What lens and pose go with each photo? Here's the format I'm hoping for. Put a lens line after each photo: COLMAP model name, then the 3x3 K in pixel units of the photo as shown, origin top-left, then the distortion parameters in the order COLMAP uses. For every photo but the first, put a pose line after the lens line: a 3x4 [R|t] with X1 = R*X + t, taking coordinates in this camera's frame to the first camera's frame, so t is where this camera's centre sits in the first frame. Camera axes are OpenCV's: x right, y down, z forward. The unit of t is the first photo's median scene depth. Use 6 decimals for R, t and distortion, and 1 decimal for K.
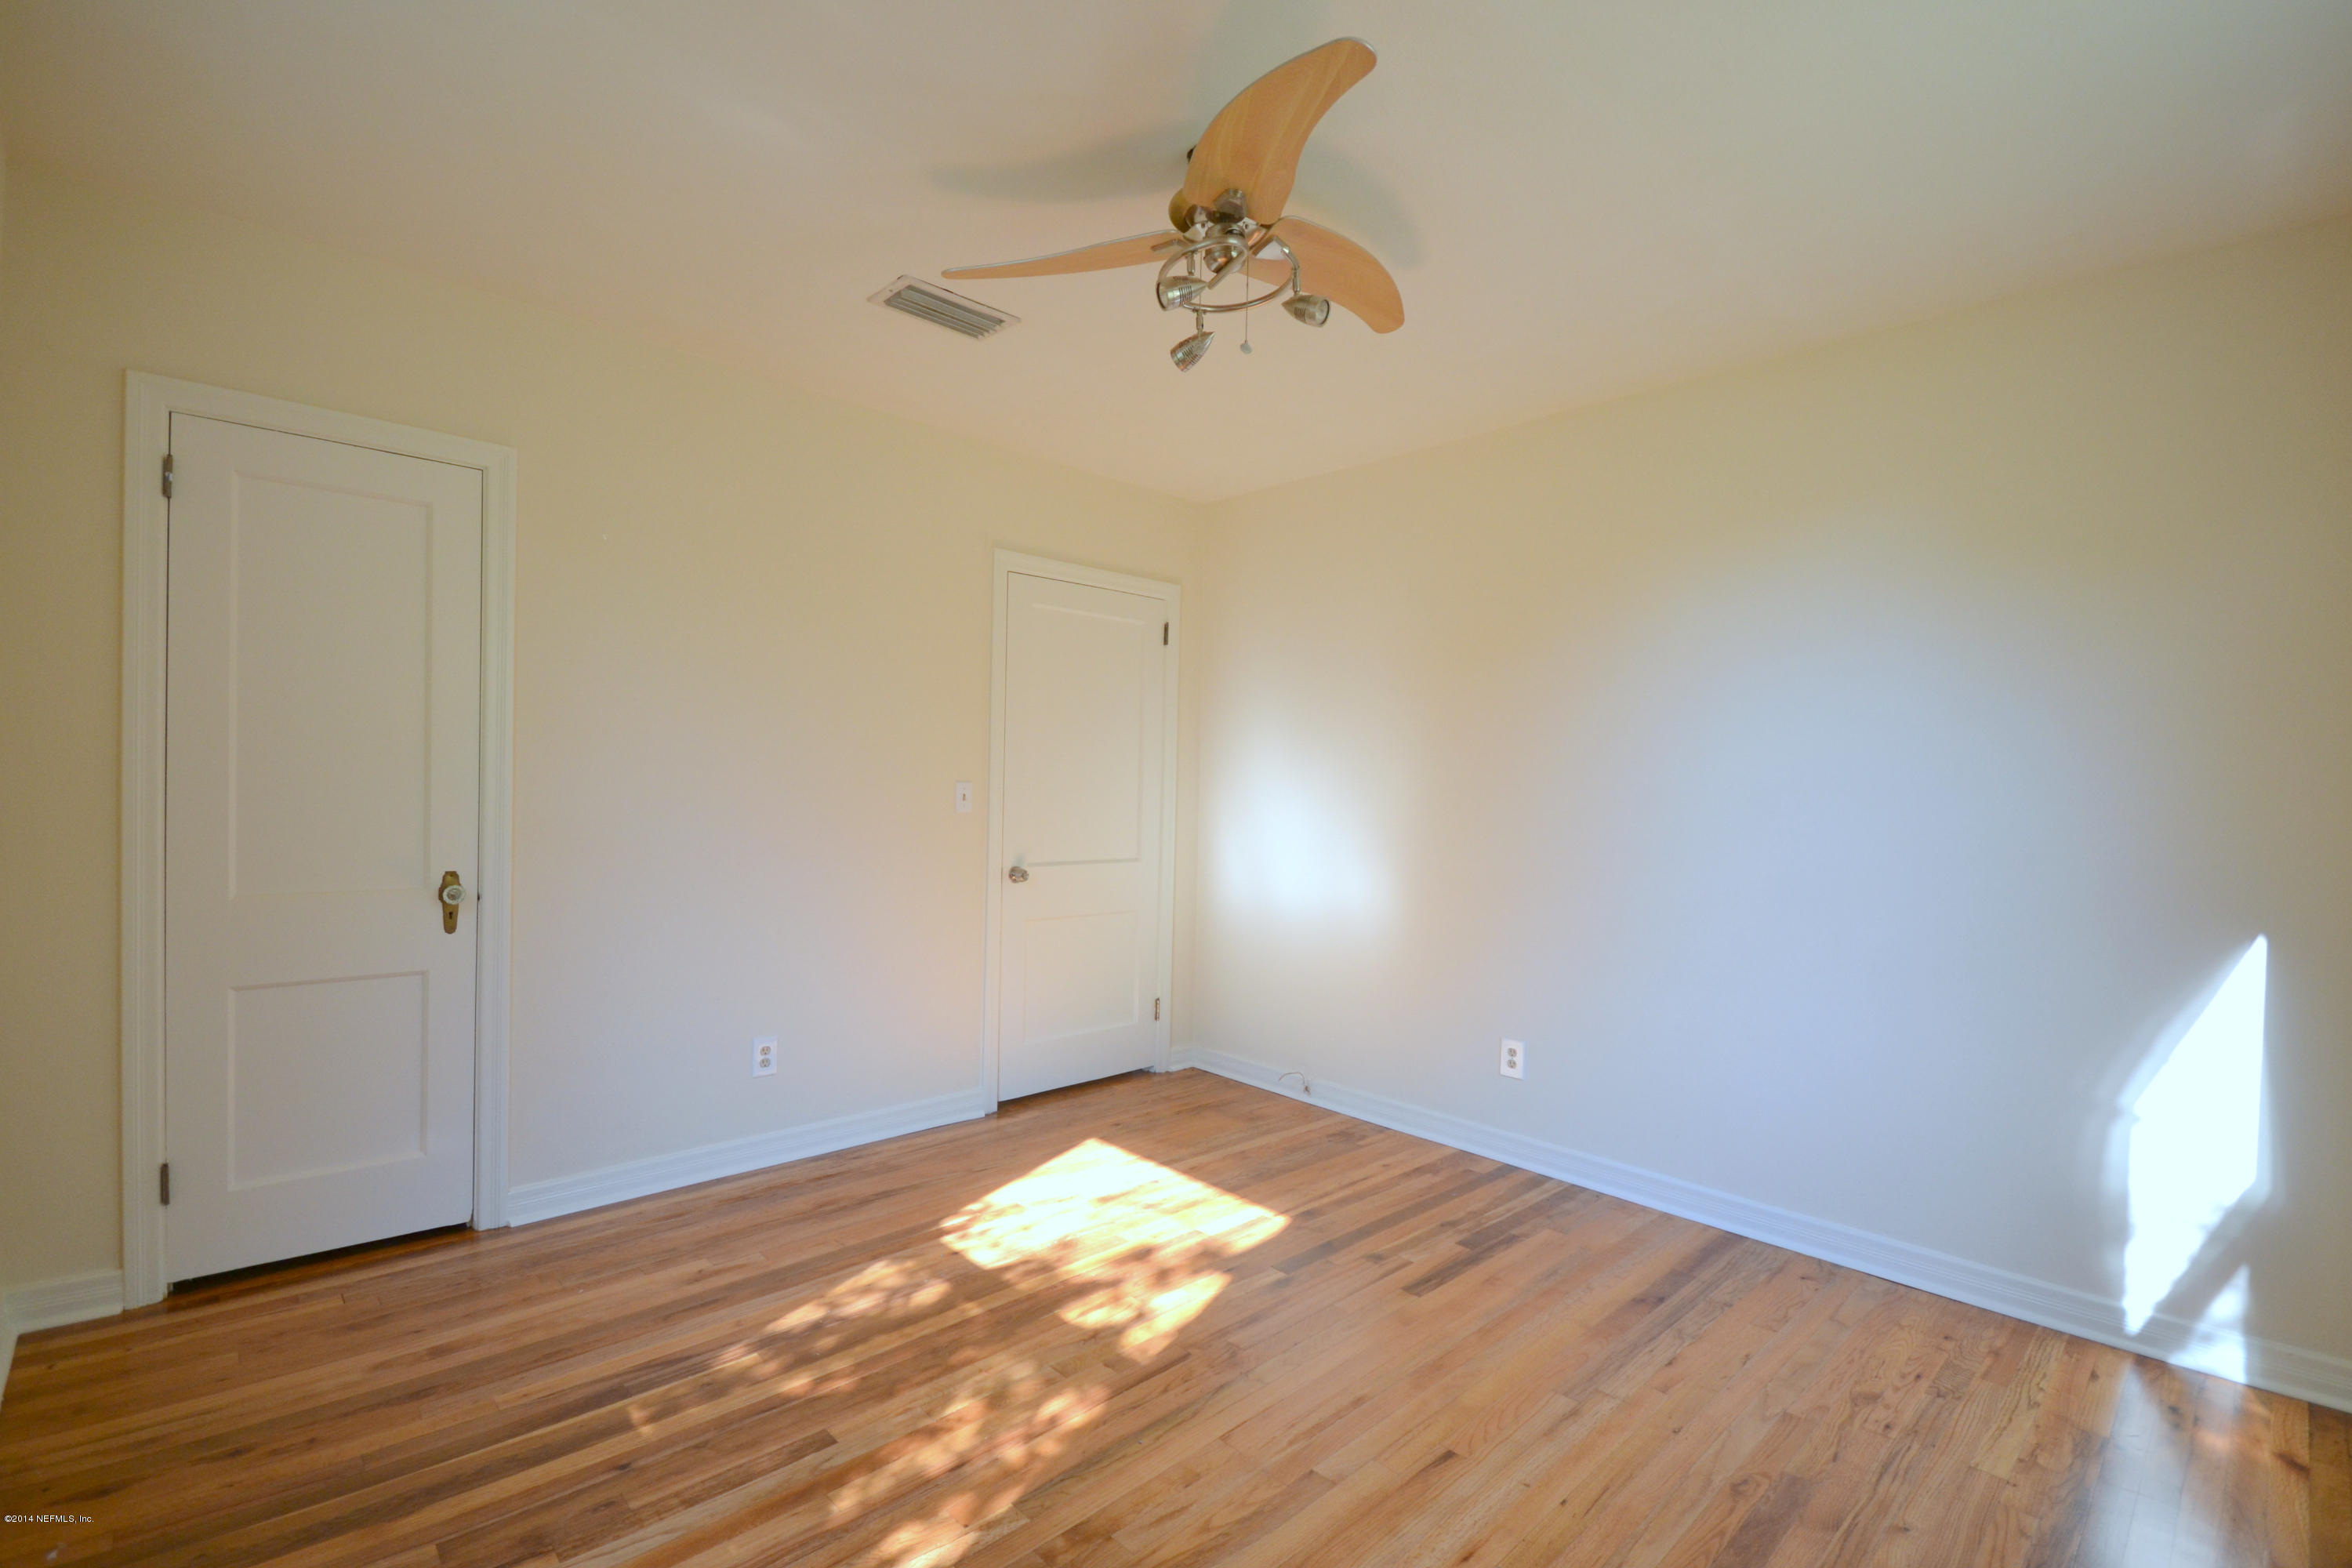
lens RADIAL K [[1050.0, 0, 1162.6], [0, 1050.0, 802.1], [0, 0, 1]] dist [0.000936, -0.005329]
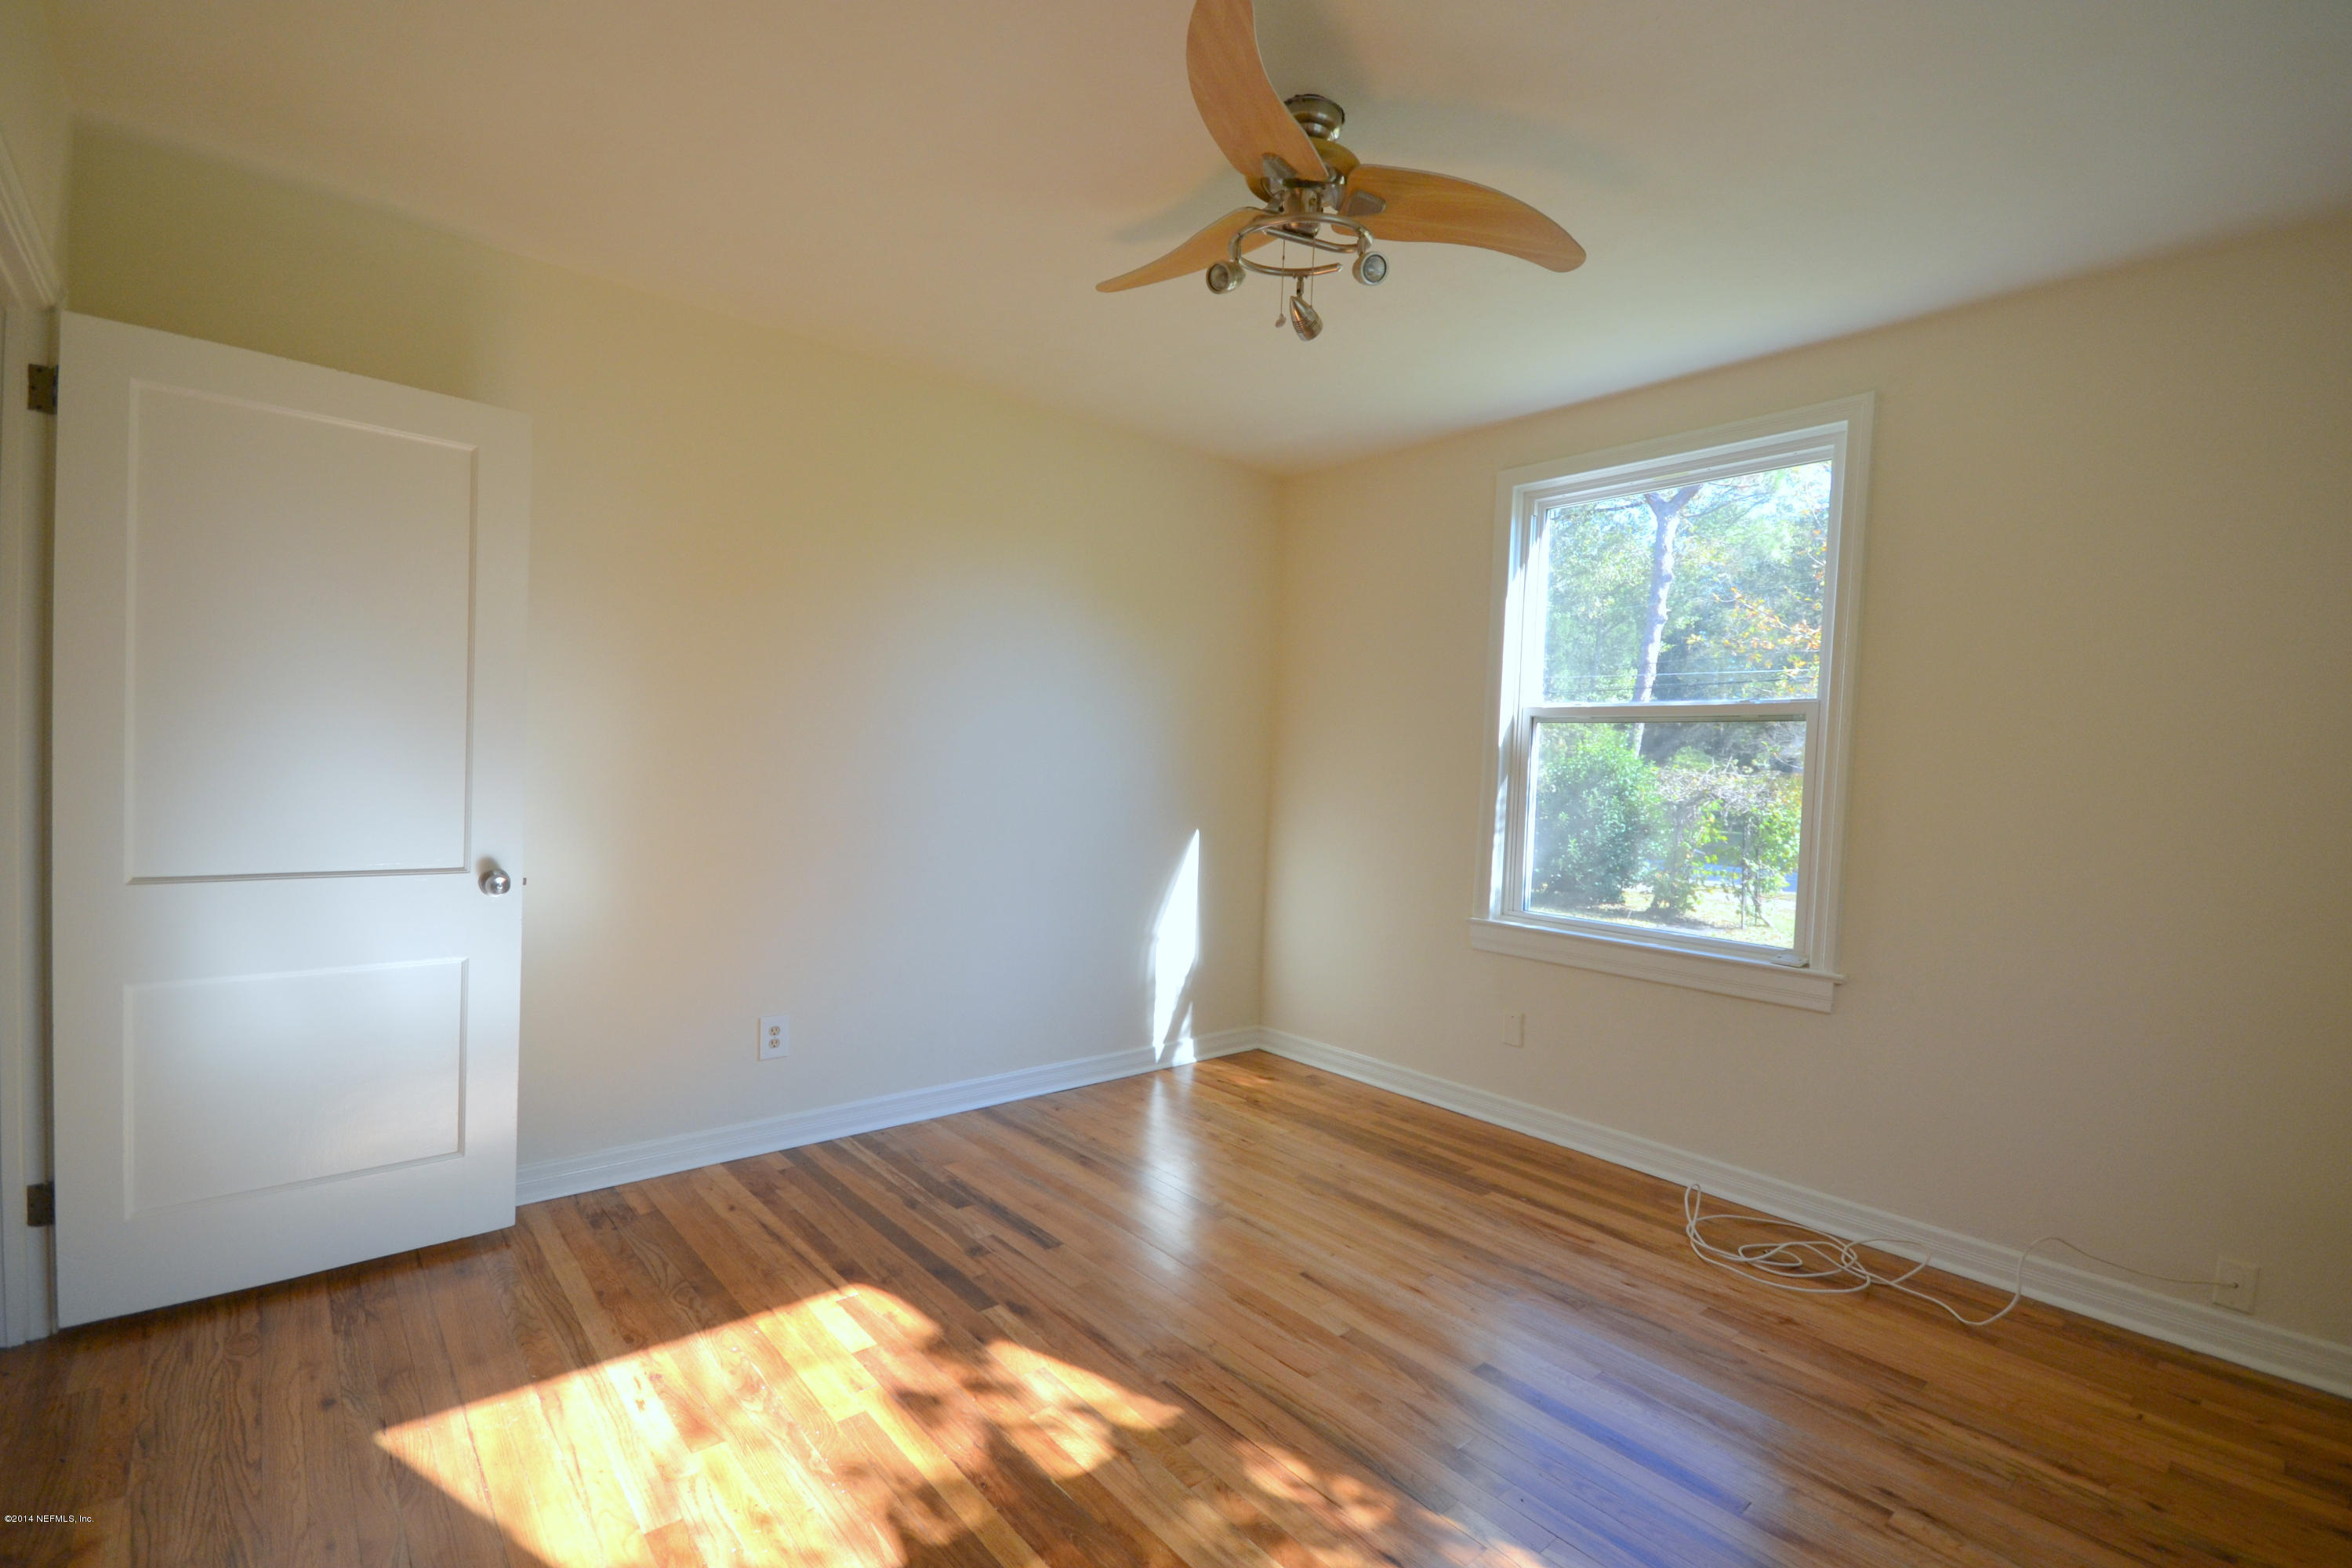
lens RADIAL K [[1050.0, 0, 1162.6], [0, 1050.0, 802.1], [0, 0, 1]] dist [0.000936, -0.005329]
pose [[0.036735, -0.058490, 0.997612, -0.679833], [-0.021628, 0.998005, 0.059309, -0.026409], [-0.999091, -0.023755, 0.035397, 0.778750]]
